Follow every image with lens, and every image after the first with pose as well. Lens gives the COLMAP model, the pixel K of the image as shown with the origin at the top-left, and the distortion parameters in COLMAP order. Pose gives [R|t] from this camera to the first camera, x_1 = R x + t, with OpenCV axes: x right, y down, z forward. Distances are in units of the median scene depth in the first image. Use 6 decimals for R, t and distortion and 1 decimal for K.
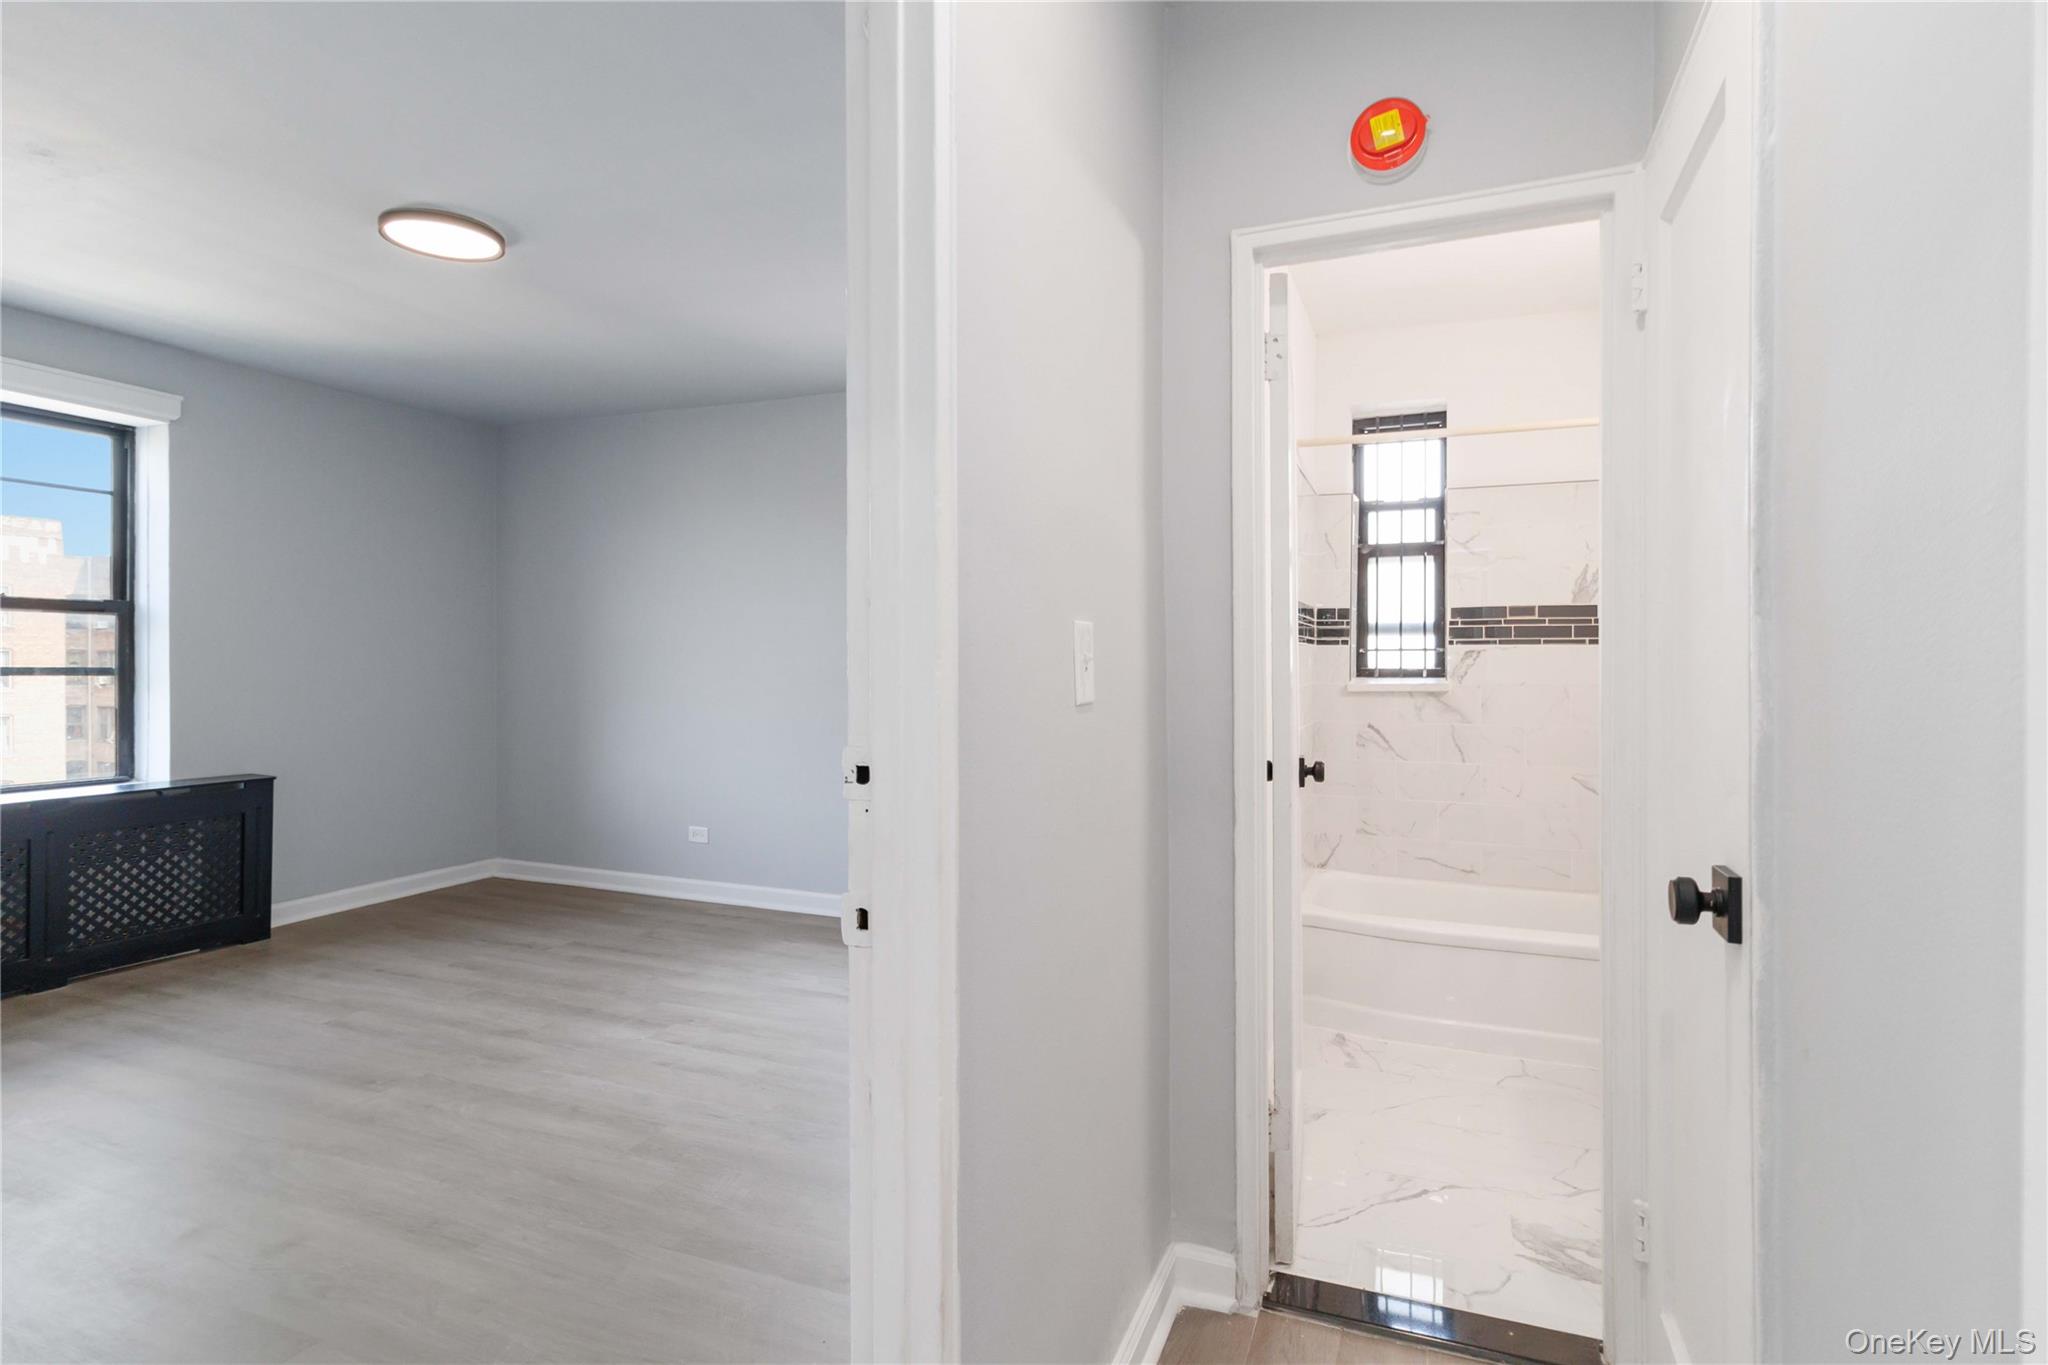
lens RADIAL K [[1003.1, 0, 1055.1], [0, 1003.1, 668.6], [0, 0, 1]] dist [-0.001284, 0.001009]
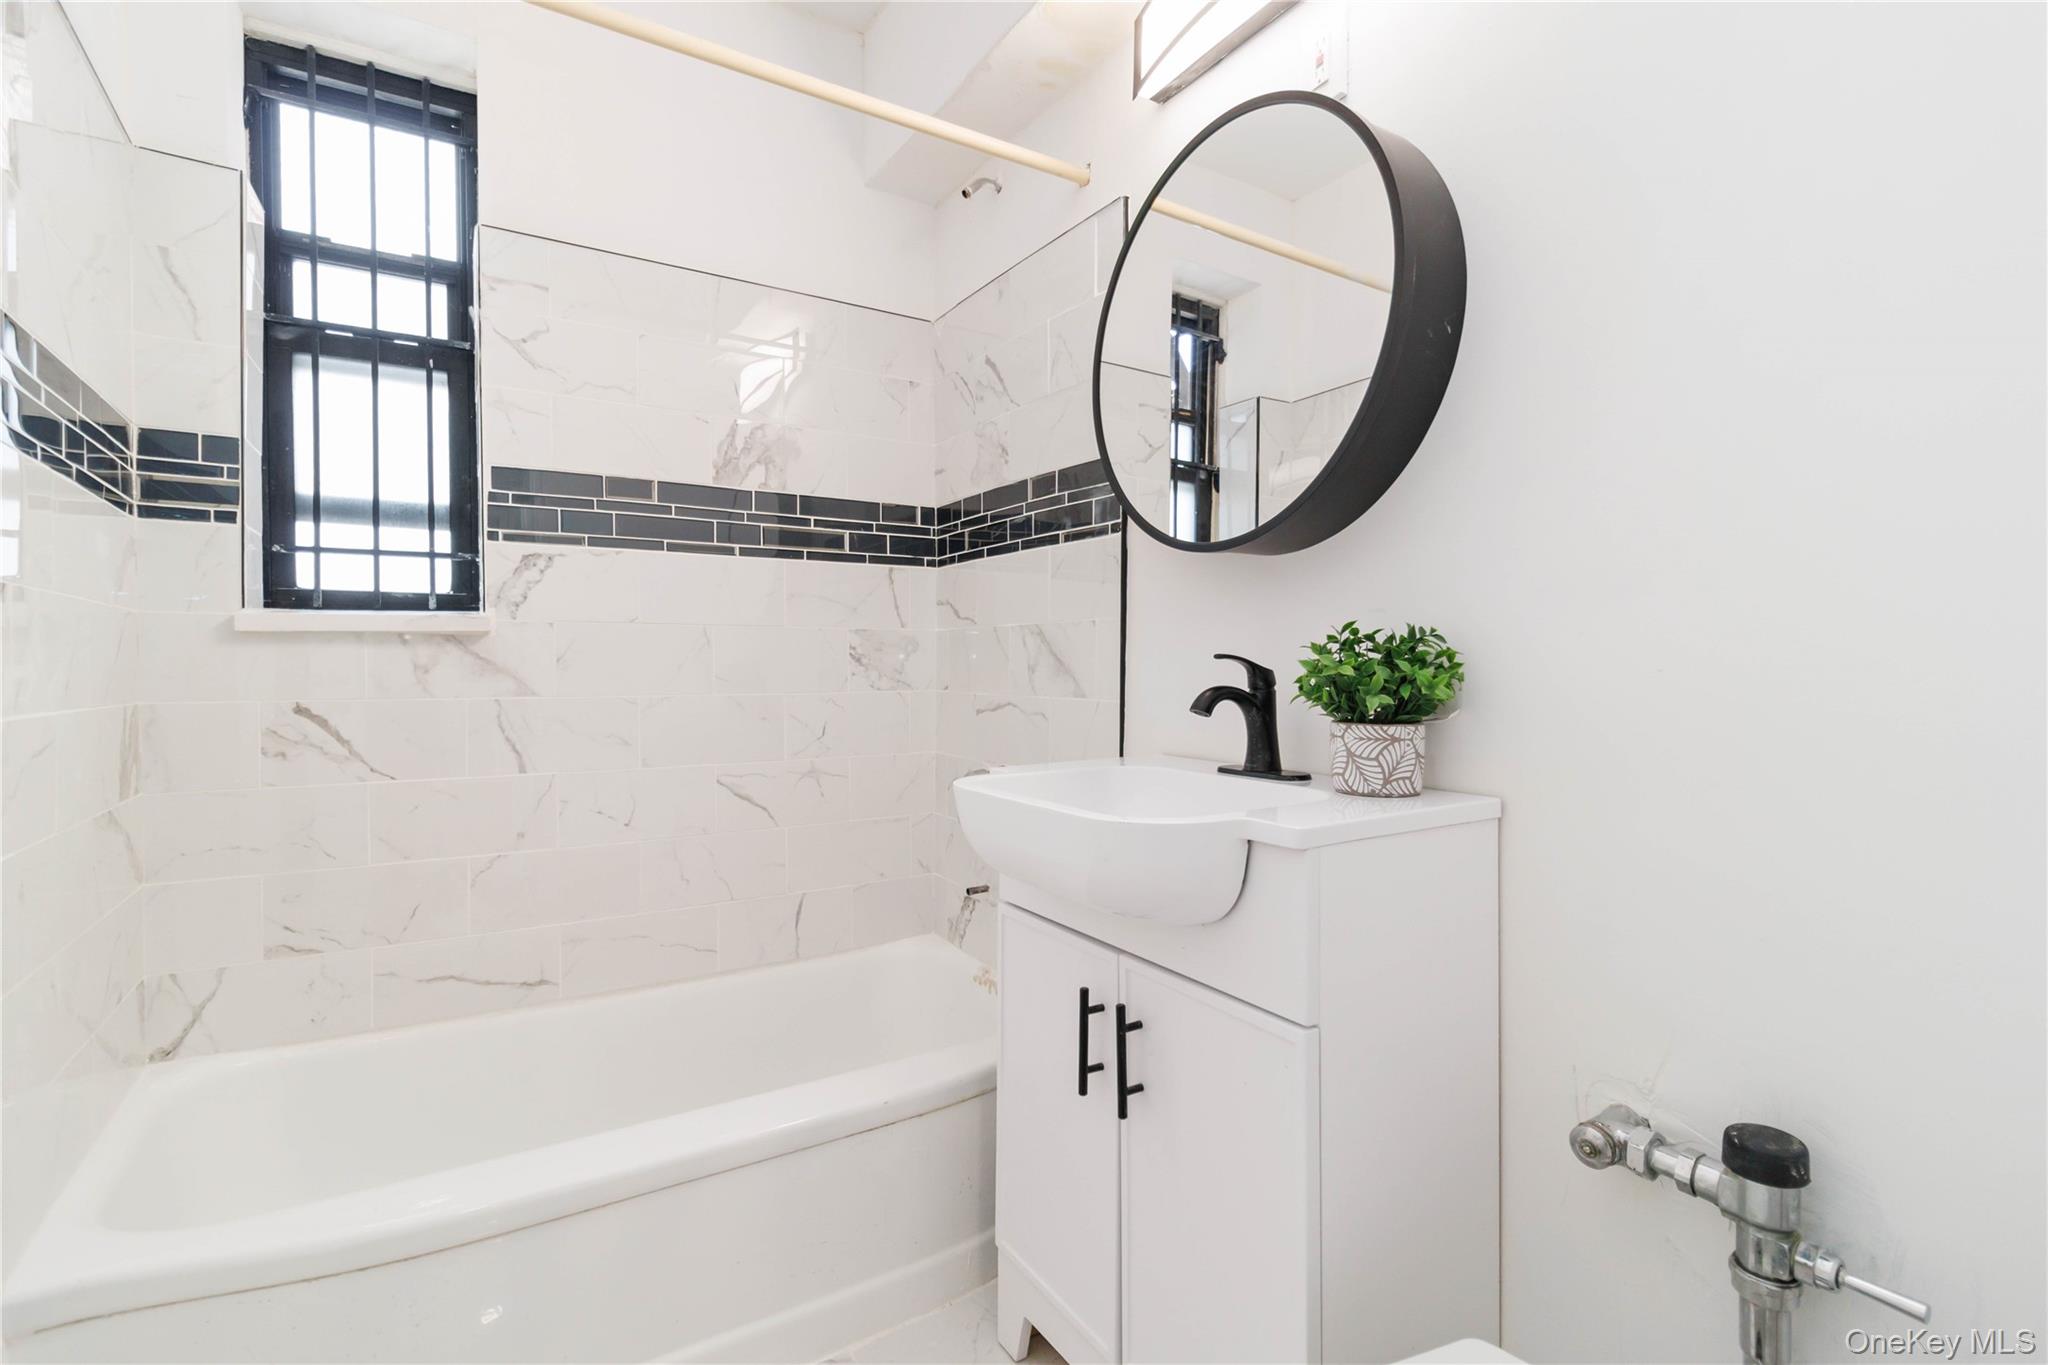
lens RADIAL K [[963.7, 0, 1037.9], [0, 963.7, 679.7], [0, 0, 1]] dist [0.000828, 0.001703]
pose [[0.588378, -0.013701, 0.808470, 0.156804], [0.004931, 0.999899, 0.013357, 0.038953], [-0.808571, -0.003872, 0.588386, 0.471959]]
